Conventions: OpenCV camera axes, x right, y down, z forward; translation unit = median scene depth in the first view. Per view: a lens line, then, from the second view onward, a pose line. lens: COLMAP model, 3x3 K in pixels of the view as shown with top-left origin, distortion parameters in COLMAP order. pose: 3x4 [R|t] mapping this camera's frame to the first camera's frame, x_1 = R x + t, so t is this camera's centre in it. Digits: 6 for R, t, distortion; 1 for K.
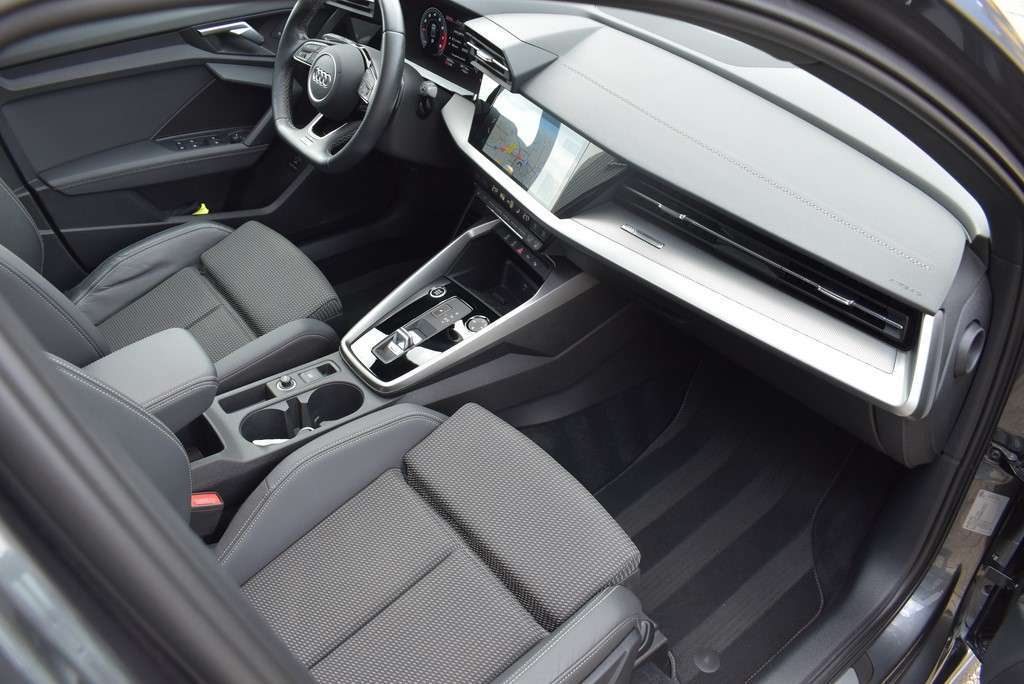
lens RADIAL K [[791.8, 0, 512.0], [0, 791.8, 342.0], [0, 0, 1]] dist [-0.100490, -0.005346]
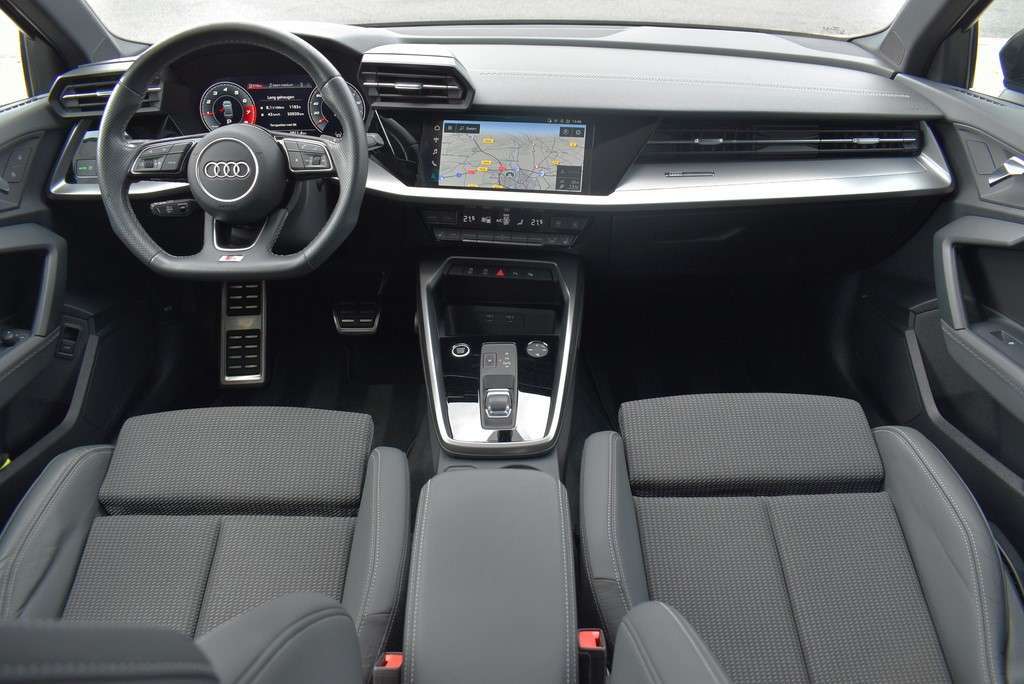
lens RADIAL K [[794.4, 0, 512.0], [0, 794.4, 342.0], [0, 0, 1]] dist [-0.099336, 0.006952]
pose [[0.617620, -0.425453, 0.661464, -0.657549], [0.503446, 0.860022, 0.083090, -0.119218], [-0.604225, 0.281693, 0.745360, 0.312720]]
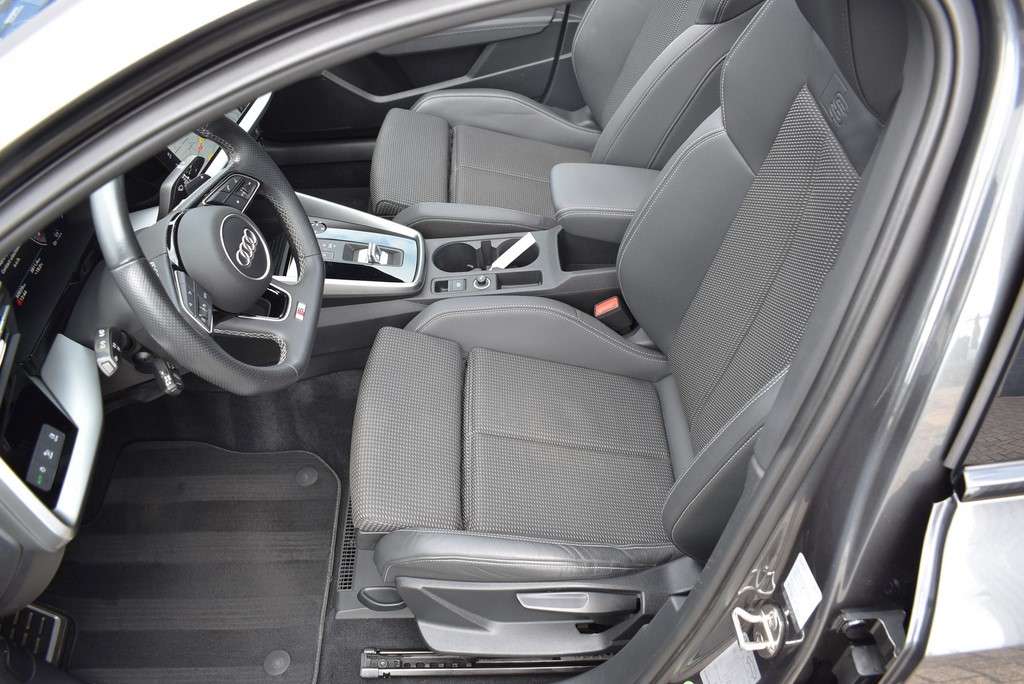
lens RADIAL K [[792.0, 0, 512.0], [0, 792.0, 342.0], [0, 0, 1]] dist [-0.107475, 0.001127]
pose [[-0.804071, -0.442730, 0.396811, -0.750160], [0.362658, 0.163640, 0.917443, -0.880563], [-0.471114, 0.881596, 0.028982, 0.955576]]
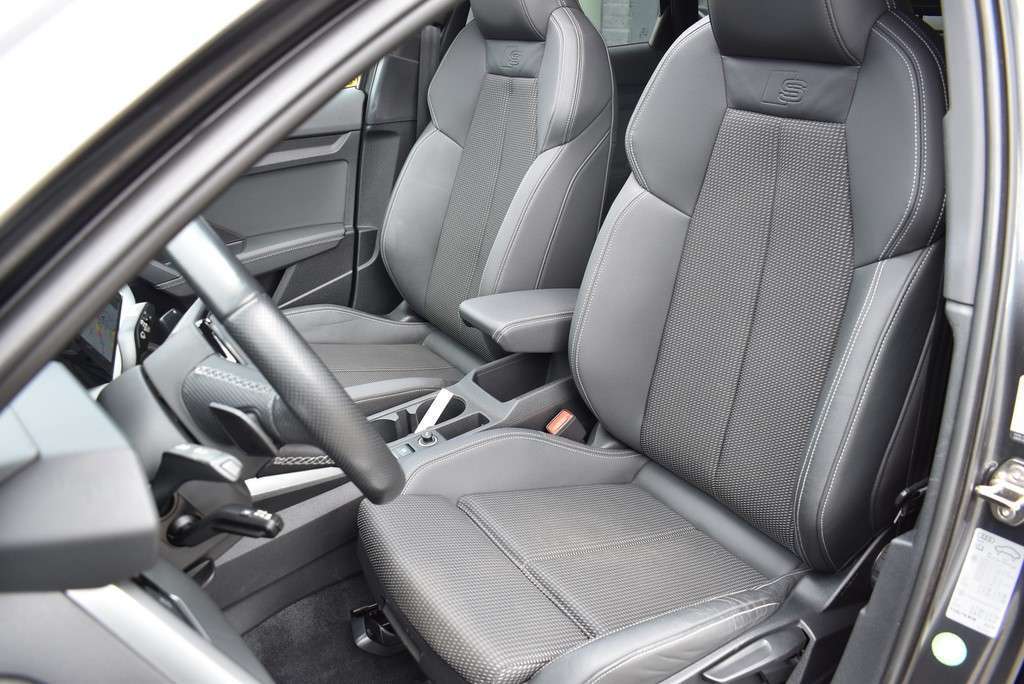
lens RADIAL K [[791.8, 0, 512.0], [0, 791.8, 342.0], [0, 0, 1]] dist [-0.100490, -0.005346]
pose [[-0.994556, -0.036850, 0.097473, -0.456155], [0.069559, 0.461720, 0.884294, -0.825321], [-0.077592, 0.886260, -0.456643, 1.252110]]
